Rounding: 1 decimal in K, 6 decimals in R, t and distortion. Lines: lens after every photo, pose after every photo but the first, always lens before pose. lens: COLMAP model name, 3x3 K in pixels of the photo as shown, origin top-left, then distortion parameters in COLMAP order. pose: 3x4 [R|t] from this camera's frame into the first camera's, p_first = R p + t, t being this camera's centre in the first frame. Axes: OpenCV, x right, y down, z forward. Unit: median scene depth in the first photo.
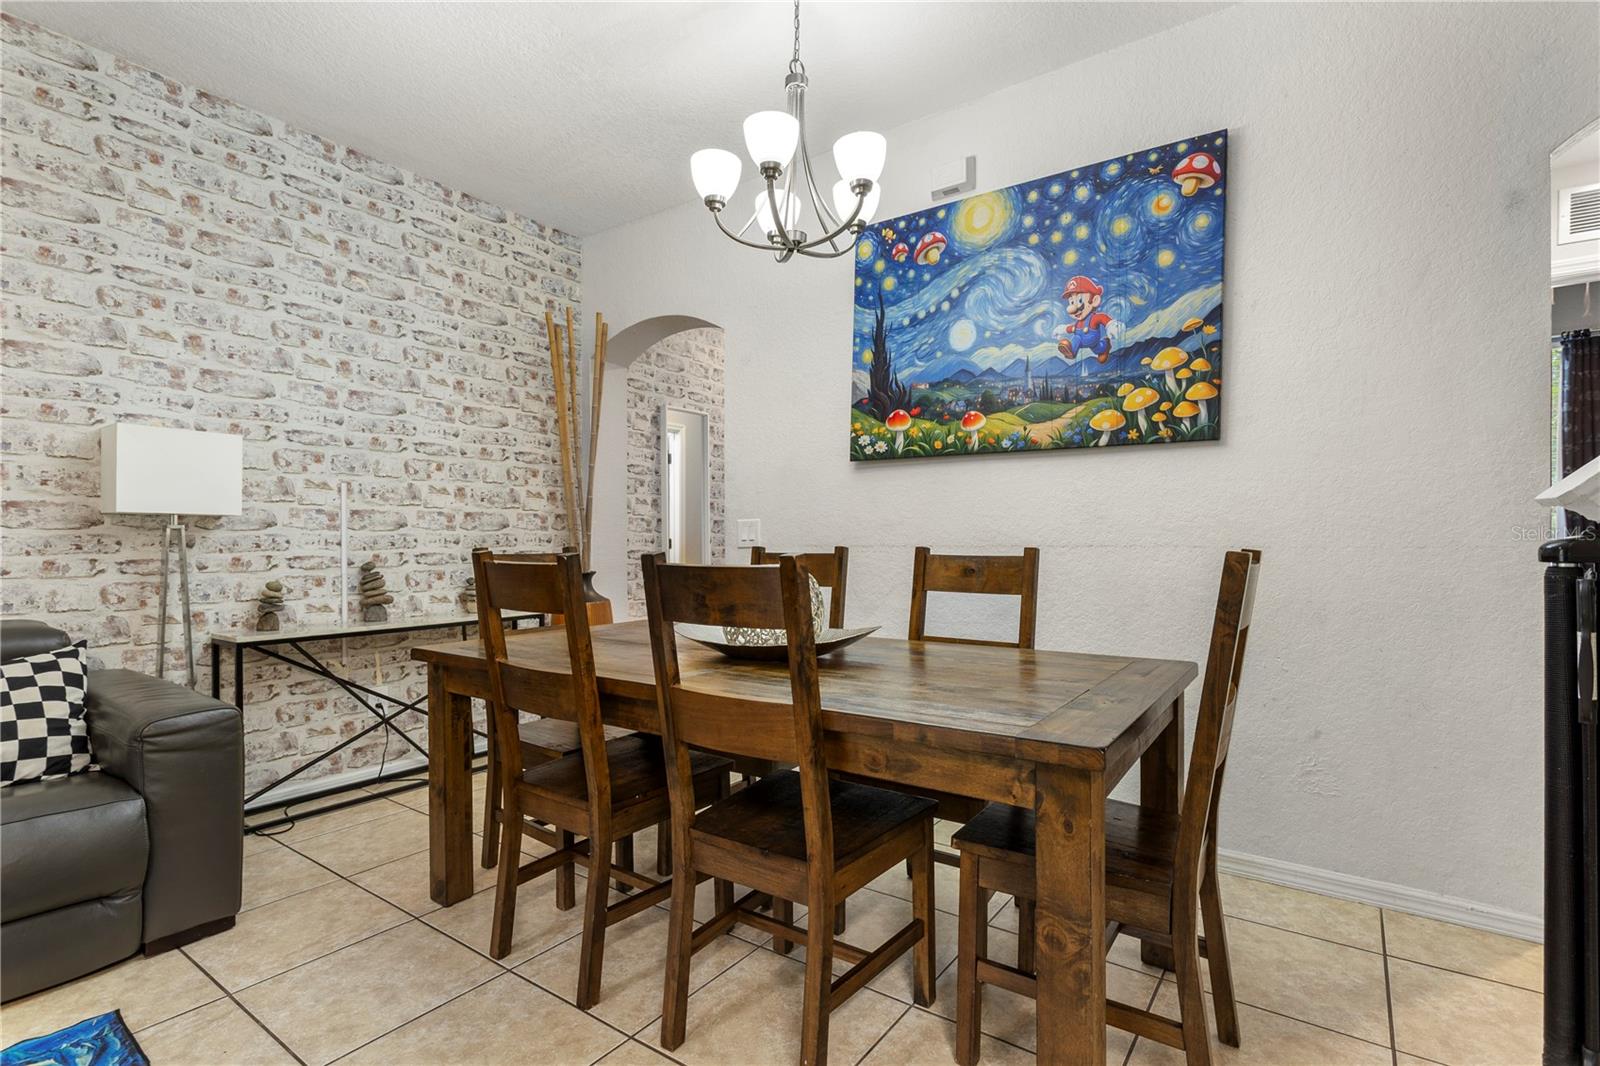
lens RADIAL K [[764.5, 0, 804.7], [0, 764.5, 545.2], [0, 0, 1]] dist [0.001651, 0.000295]
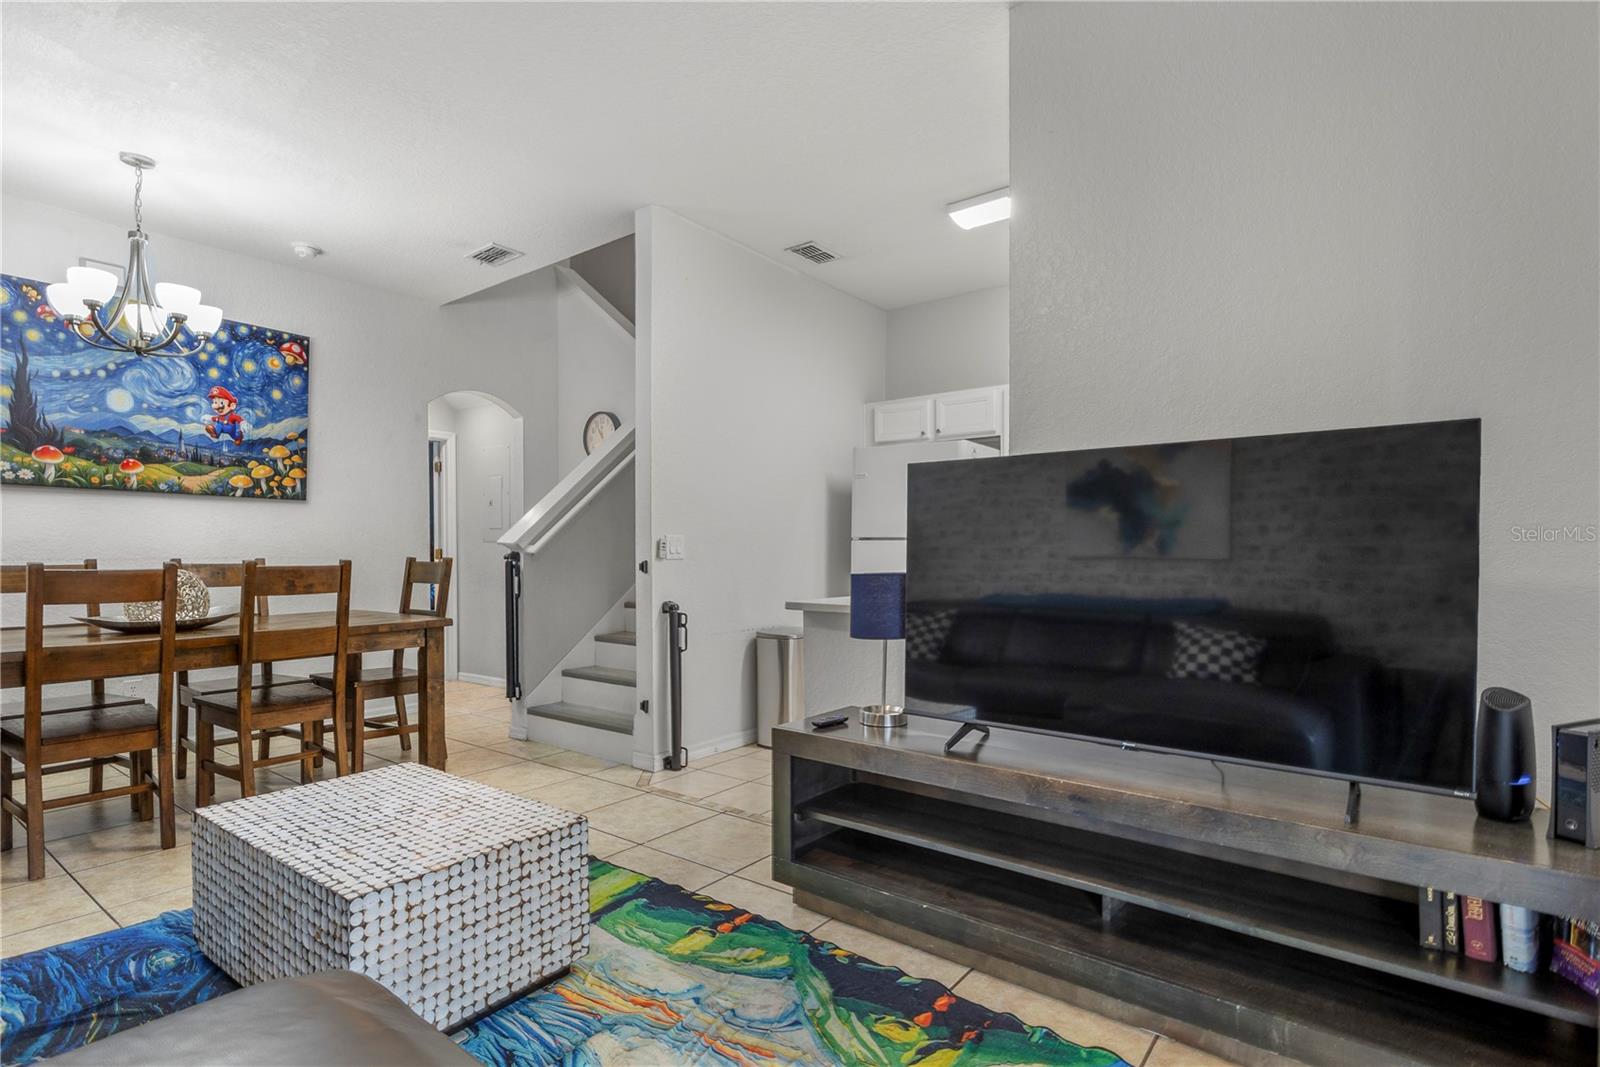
lens RADIAL K [[776.2, 0, 790.7], [0, 776.2, 544.9], [0, 0, 1]] dist [-0.001462, 0.000718]
pose [[0.031107, 0.011285, 0.999452, -1.177689], [0.009517, 0.999888, -0.011587, 0.003418], [-0.999471, 0.009872, 0.030996, -0.219011]]
